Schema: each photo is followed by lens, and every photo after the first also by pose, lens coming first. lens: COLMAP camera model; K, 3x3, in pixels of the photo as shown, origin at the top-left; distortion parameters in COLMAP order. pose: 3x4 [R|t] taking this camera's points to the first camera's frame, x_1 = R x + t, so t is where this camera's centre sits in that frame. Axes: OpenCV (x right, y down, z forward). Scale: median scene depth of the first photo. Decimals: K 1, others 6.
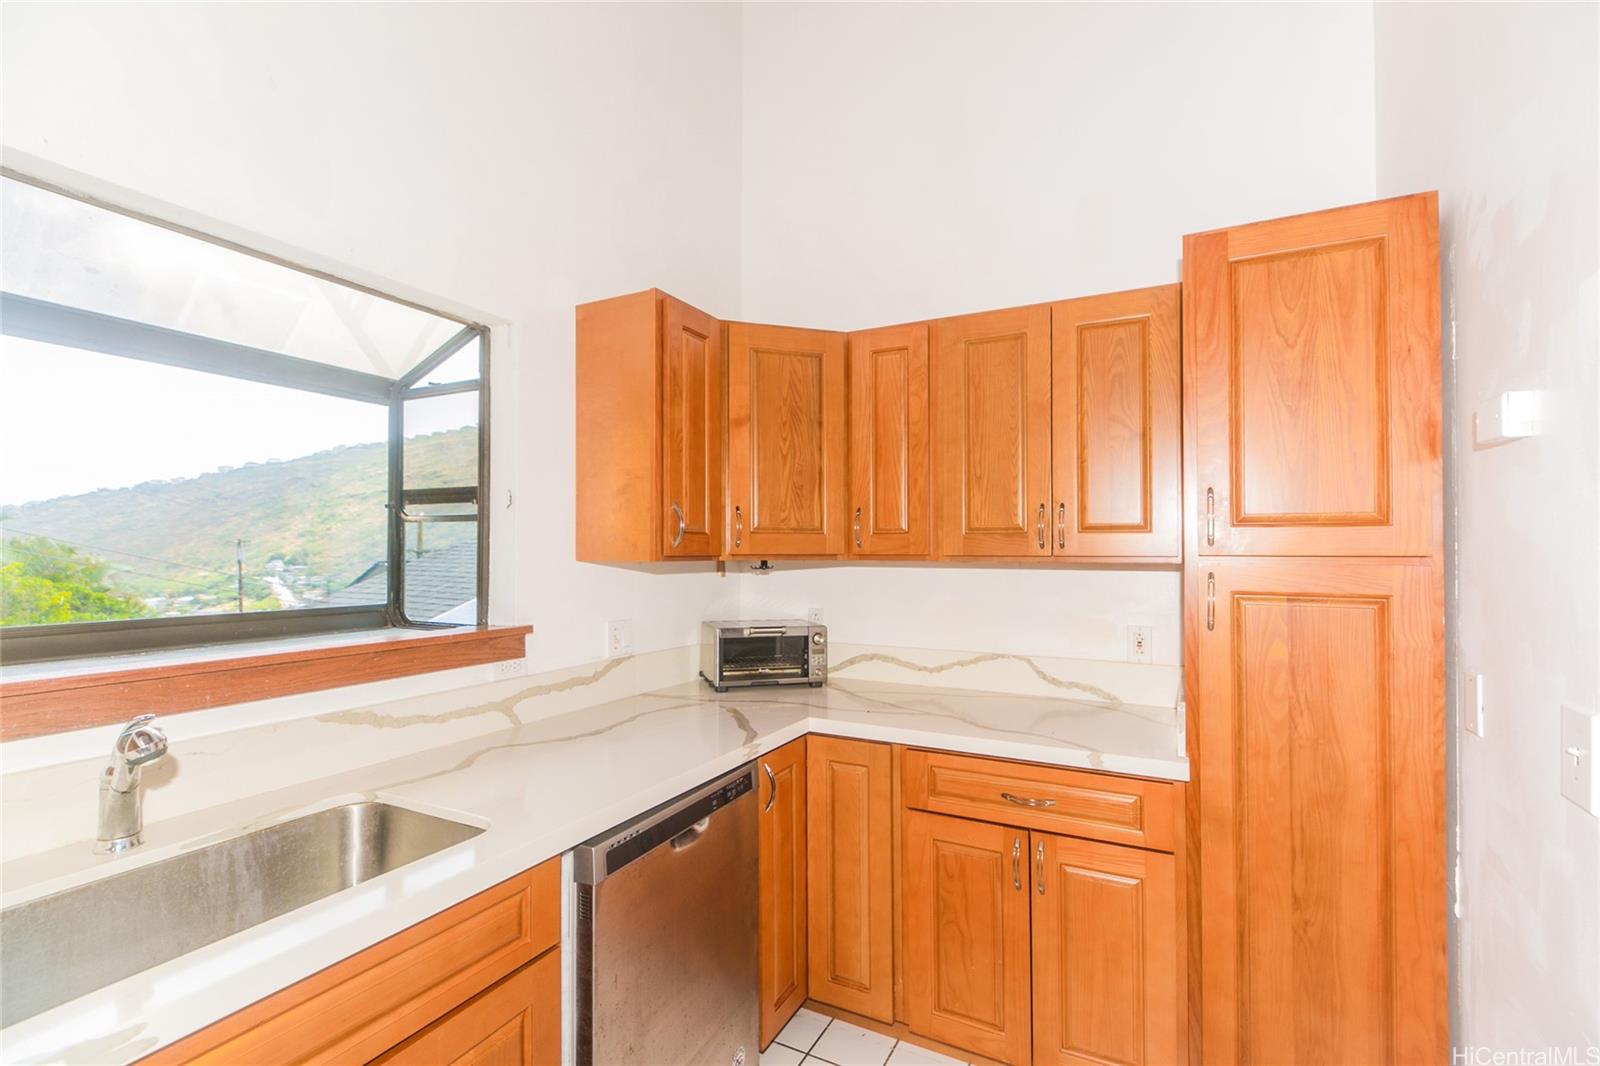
lens RADIAL K [[727.8, 0, 800.9], [0, 727.8, 532.5], [0, 0, 1]] dist [0.014447, -0.001403]
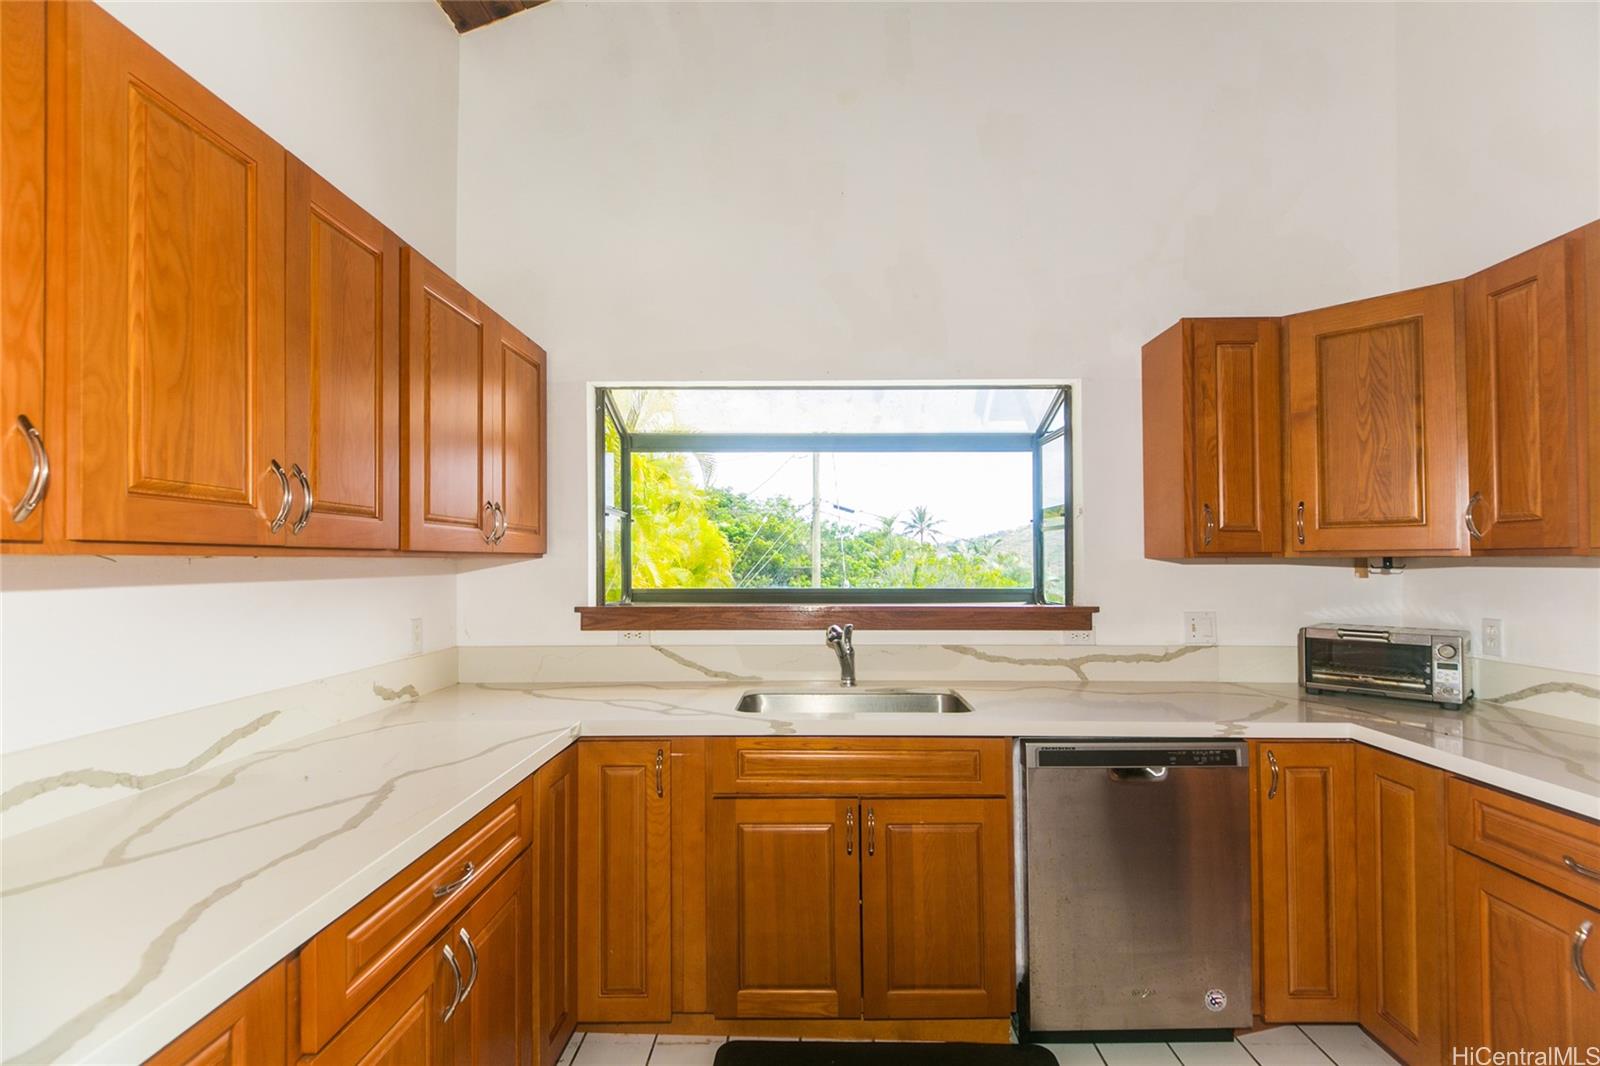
lens RADIAL K [[727.8, 0, 802.6], [0, 727.8, 547.7], [0, 0, 1]] dist [0.014447, -0.001403]
pose [[0.441482, -0.020577, -0.897034, 0.513189], [0.022576, 0.999675, -0.011820, 0.022817], [0.896986, -0.015033, 0.441803, -0.039769]]
